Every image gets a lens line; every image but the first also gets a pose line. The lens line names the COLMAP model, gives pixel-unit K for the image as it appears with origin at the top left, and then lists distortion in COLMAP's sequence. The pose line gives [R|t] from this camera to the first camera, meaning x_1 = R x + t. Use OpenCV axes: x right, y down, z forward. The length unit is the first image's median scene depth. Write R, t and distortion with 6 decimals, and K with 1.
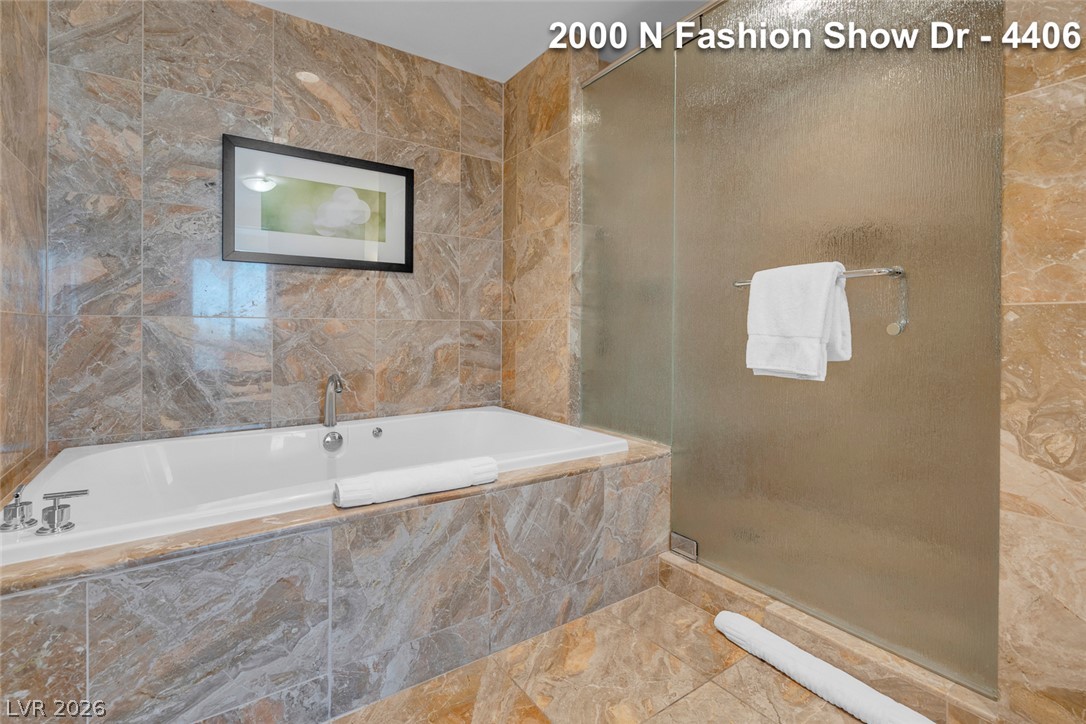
lens RADIAL K [[499.6, 0, 534.6], [0, 499.6, 329.7], [0, 0, 1]] dist [-0.005884, 0.003615]
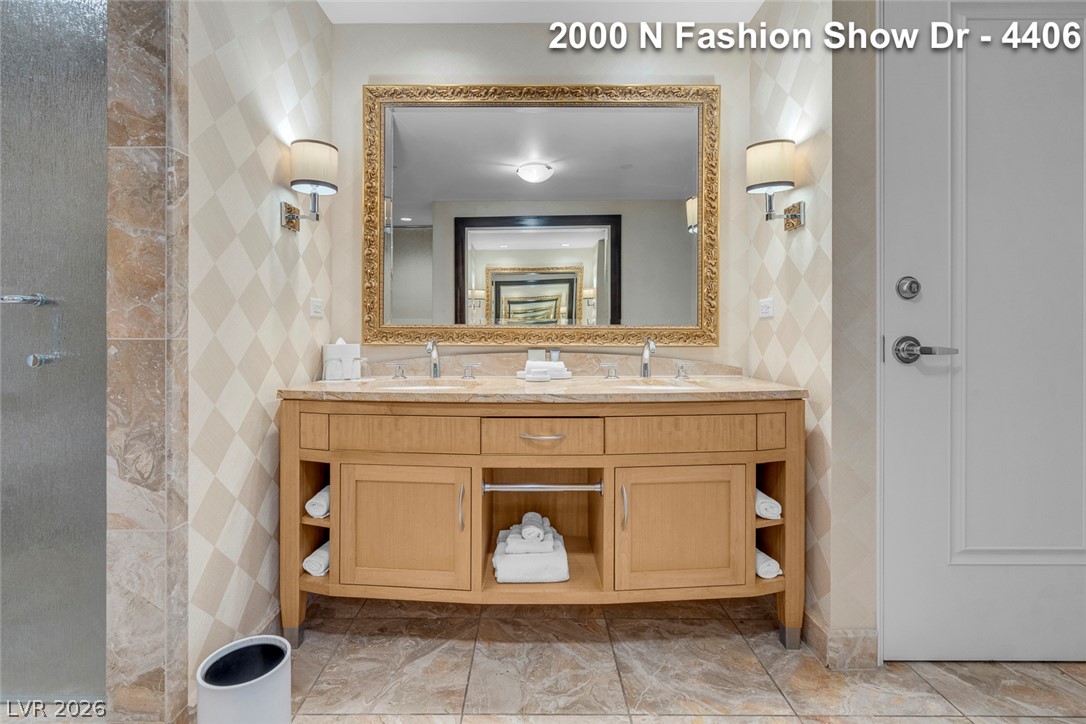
lens RADIAL K [[499.6, 0, 534.8], [0, 499.6, 333.8], [0, 0, 1]] dist [-0.005884, 0.003615]
pose [[0.571500, -0.004474, 0.820590, 0.341865], [0.001353, 0.999989, 0.004510, -0.038087], [-0.820601, -0.001467, 0.571500, -0.216042]]
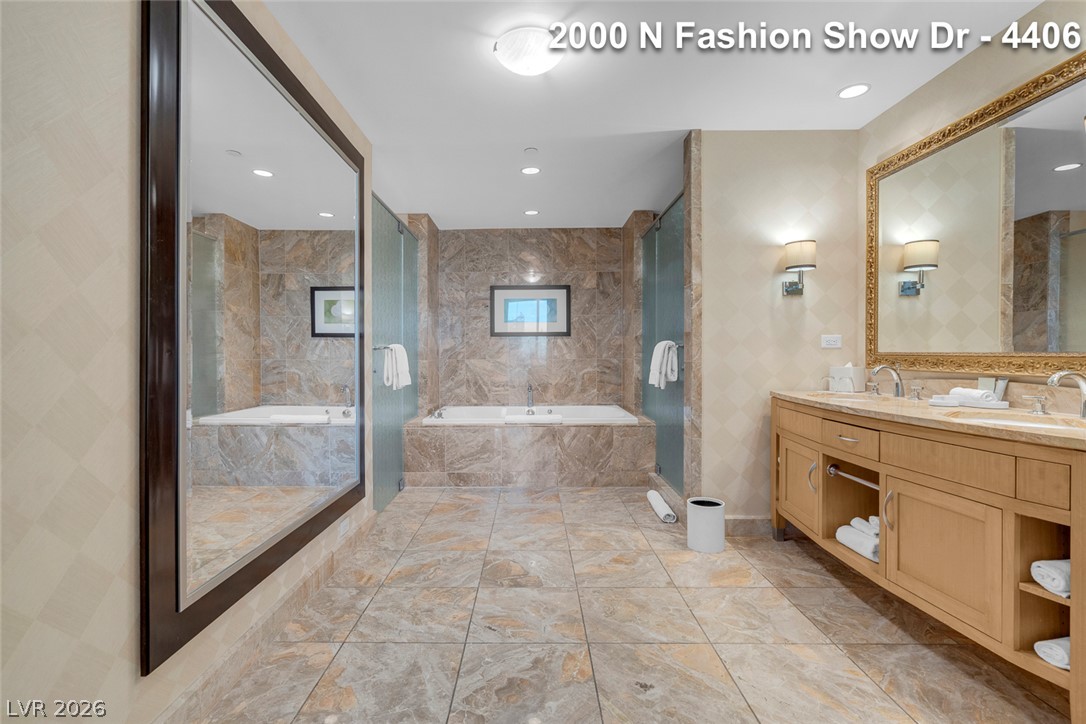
lens RADIAL K [[499.6, 0, 533.9], [0, 499.6, 358.5], [0, 0, 1]] dist [-0.005884, 0.003615]
pose [[0.825565, -0.000475, -0.564308, 1.078152], [0.005347, 0.999961, 0.006981, -0.052512], [0.564282, -0.008781, 0.825535, -1.054341]]
